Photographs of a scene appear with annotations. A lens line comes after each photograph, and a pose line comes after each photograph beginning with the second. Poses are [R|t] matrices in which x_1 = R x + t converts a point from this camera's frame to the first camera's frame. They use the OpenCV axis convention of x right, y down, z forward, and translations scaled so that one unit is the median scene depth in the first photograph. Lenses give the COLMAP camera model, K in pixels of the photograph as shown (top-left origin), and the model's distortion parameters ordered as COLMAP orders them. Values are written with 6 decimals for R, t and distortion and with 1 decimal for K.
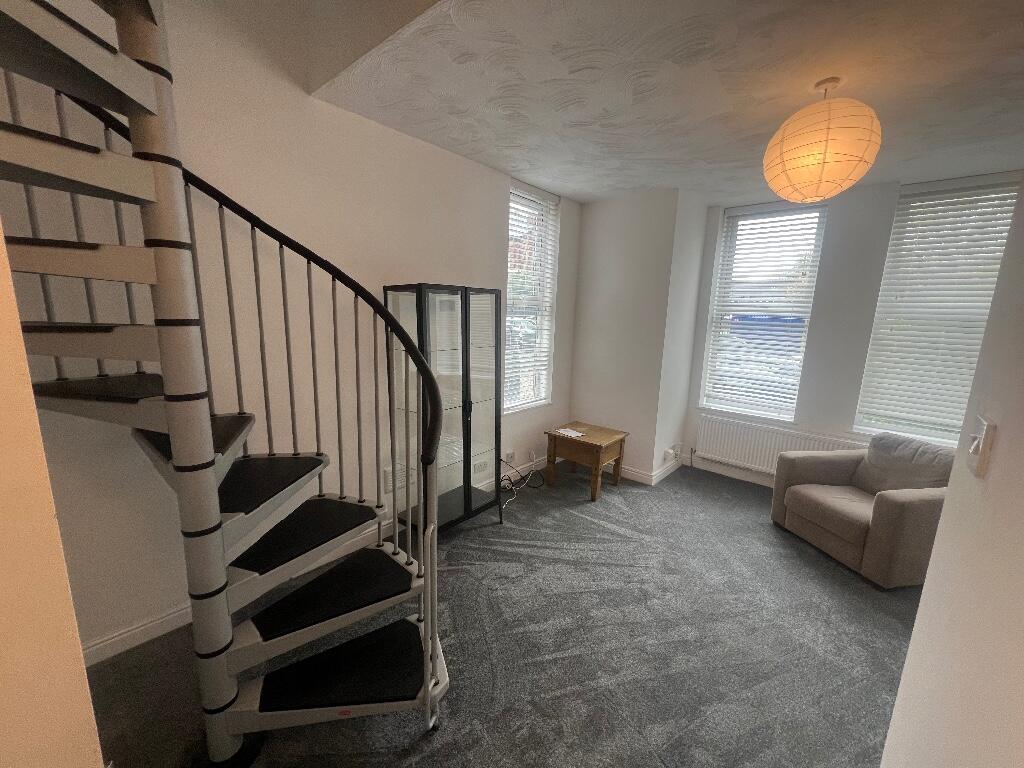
lens RADIAL K [[408.0, 0, 512.2], [0, 408.0, 386.2], [0, 0, 1]] dist [-0.002183, 0.000242]
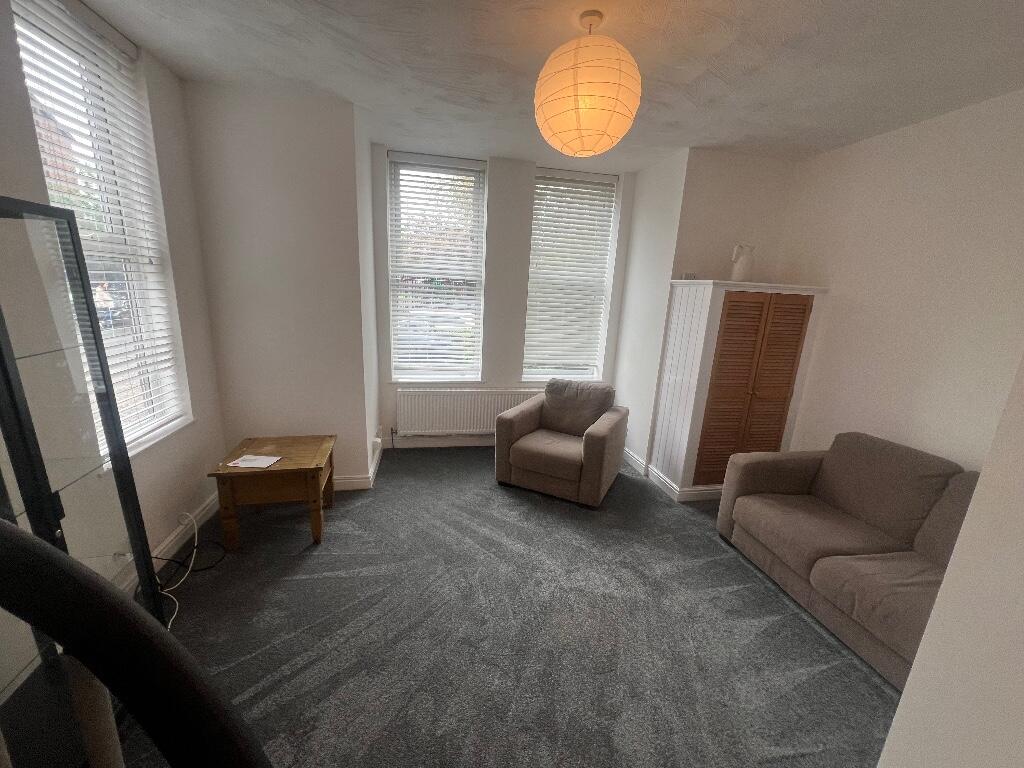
lens RADIAL K [[408.0, 0, 512.2], [0, 408.0, 386.2], [0, 0, 1]] dist [-0.002183, 0.000242]
pose [[0.606372, -0.191437, 0.771793, -0.086250], [0.114283, 0.981492, 0.153662, -0.055631], [-0.786926, -0.004974, 0.617028, 0.288220]]
